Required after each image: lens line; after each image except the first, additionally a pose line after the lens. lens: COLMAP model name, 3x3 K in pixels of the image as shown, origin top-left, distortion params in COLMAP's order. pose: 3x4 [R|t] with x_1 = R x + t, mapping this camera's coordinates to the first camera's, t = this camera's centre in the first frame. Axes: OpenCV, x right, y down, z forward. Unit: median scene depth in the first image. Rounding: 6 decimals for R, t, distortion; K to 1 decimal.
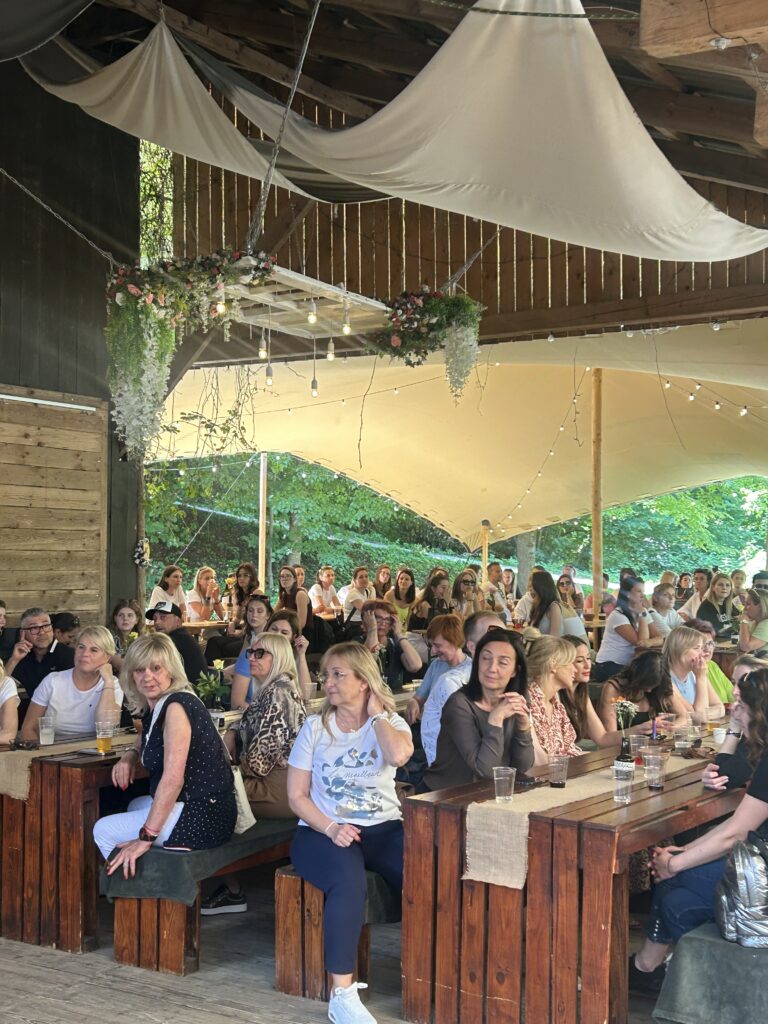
lens RADIAL K [[1384.5, 0, 384.6], [0, 1384.5, 513.8], [0, 0, 1]] dist [0.032563, 0.000000]
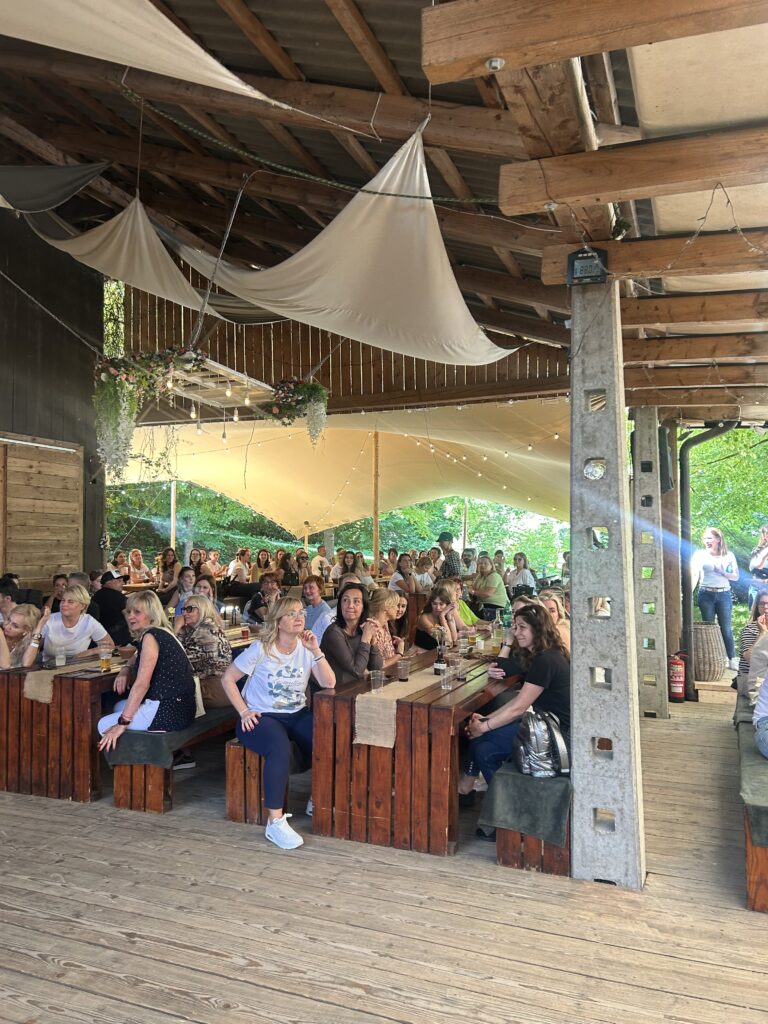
lens RADIAL K [[783.6, 0, 380.4], [0, 783.6, 520.4], [0, 0, 1]] dist [0.023936, -0.024344]
pose [[0.982756, -0.001510, 0.184900, -0.052175], [0.001299, 0.999998, 0.001264, 0.005949], [-0.184902, -0.001002, 0.982756, 0.079159]]
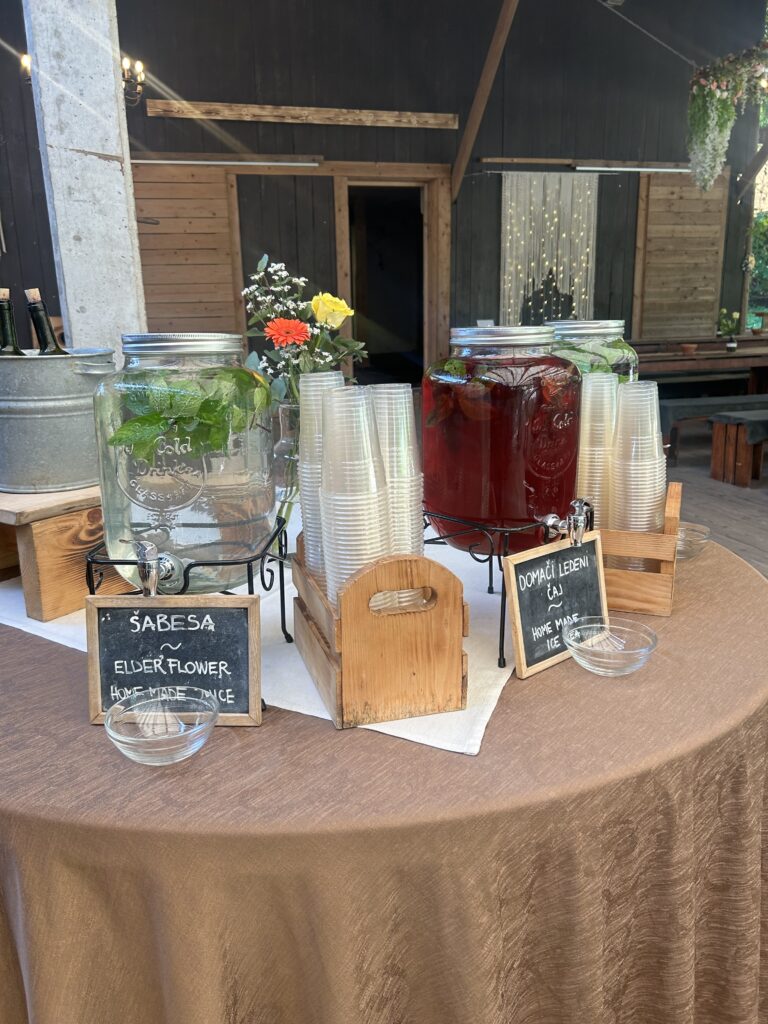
lens RADIAL K [[783.6, 0, 382.2], [0, 783.6, 514.2], [0, 0, 1]] dist [0.023936, -0.024344]
pose [[0.777944, 0.134921, -0.613678, 0.173593], [0.054264, 0.958599, 0.279542, 0.049920], [0.625987, -0.250768, 0.738415, -0.055650]]
